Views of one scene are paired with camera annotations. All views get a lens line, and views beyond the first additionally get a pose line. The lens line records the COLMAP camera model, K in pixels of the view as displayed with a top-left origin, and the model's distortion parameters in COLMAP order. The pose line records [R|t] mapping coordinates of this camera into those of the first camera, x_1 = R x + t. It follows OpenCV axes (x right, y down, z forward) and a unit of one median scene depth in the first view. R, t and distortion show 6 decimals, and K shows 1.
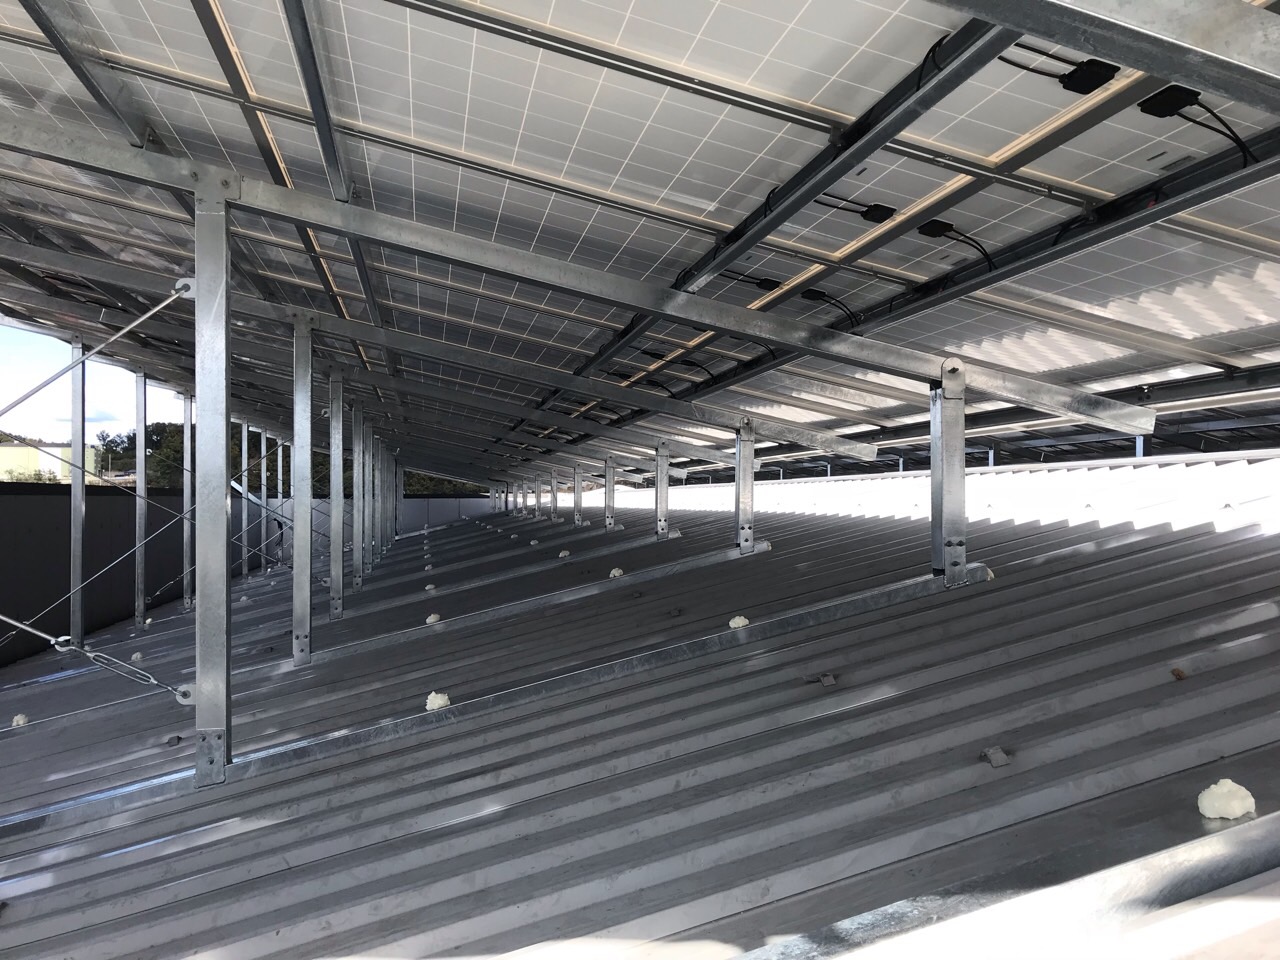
lens RADIAL K [[1054.9, 0, 640.0], [0, 1054.9, 480.0], [0, 0, 1]] dist [0.034719, 0.004378]
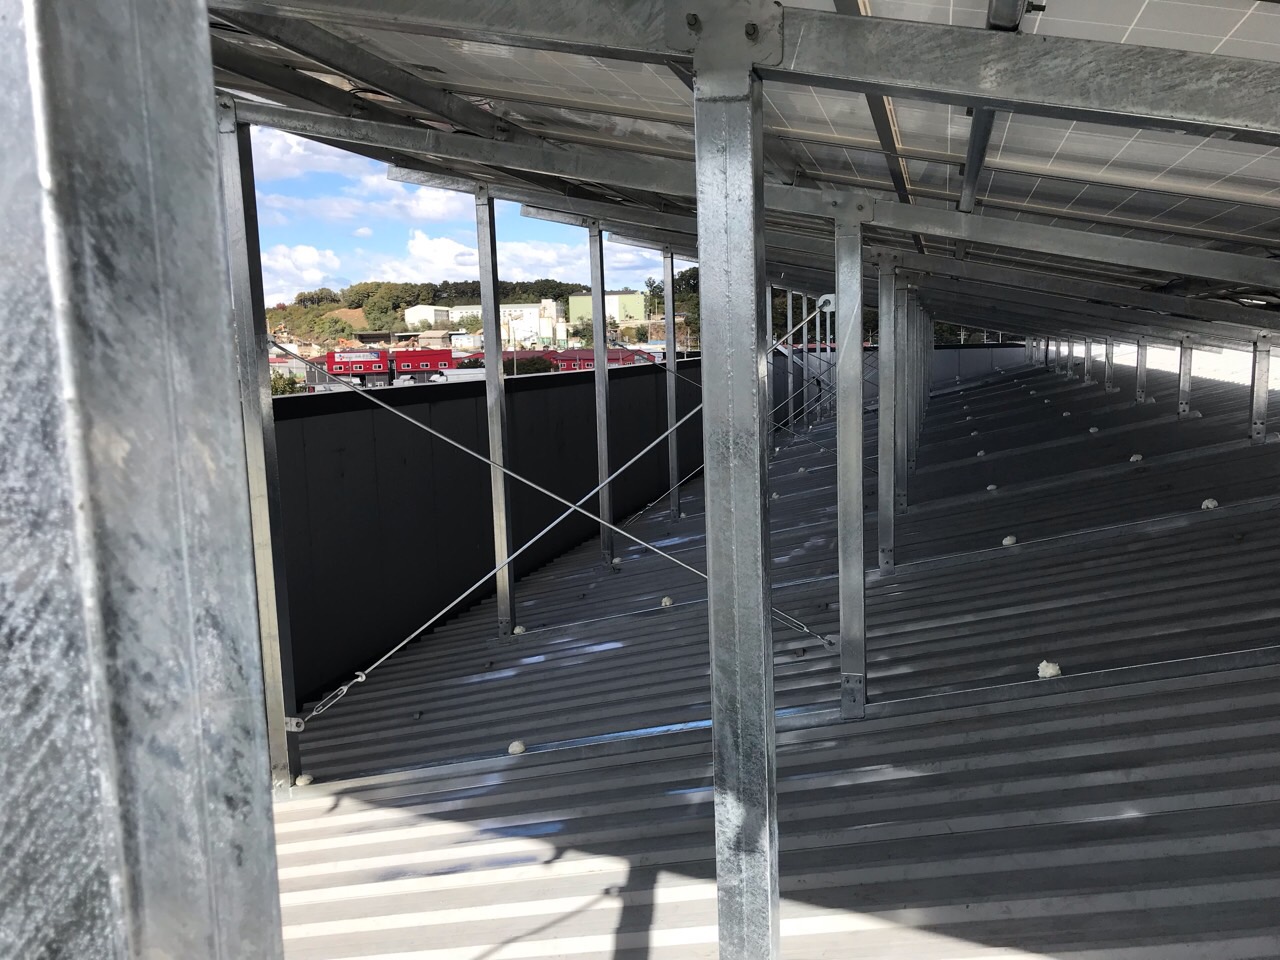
lens RADIAL K [[1068.2, 0, 640.0], [0, 1068.2, 480.0], [0, 0, 1]] dist [0.038204, -0.057634]
pose [[0.891704, 0.036490, -0.451146, -0.046062], [0.039301, 0.986738, 0.157490, -0.108290], [0.450910, -0.158165, 0.878444, -0.082893]]
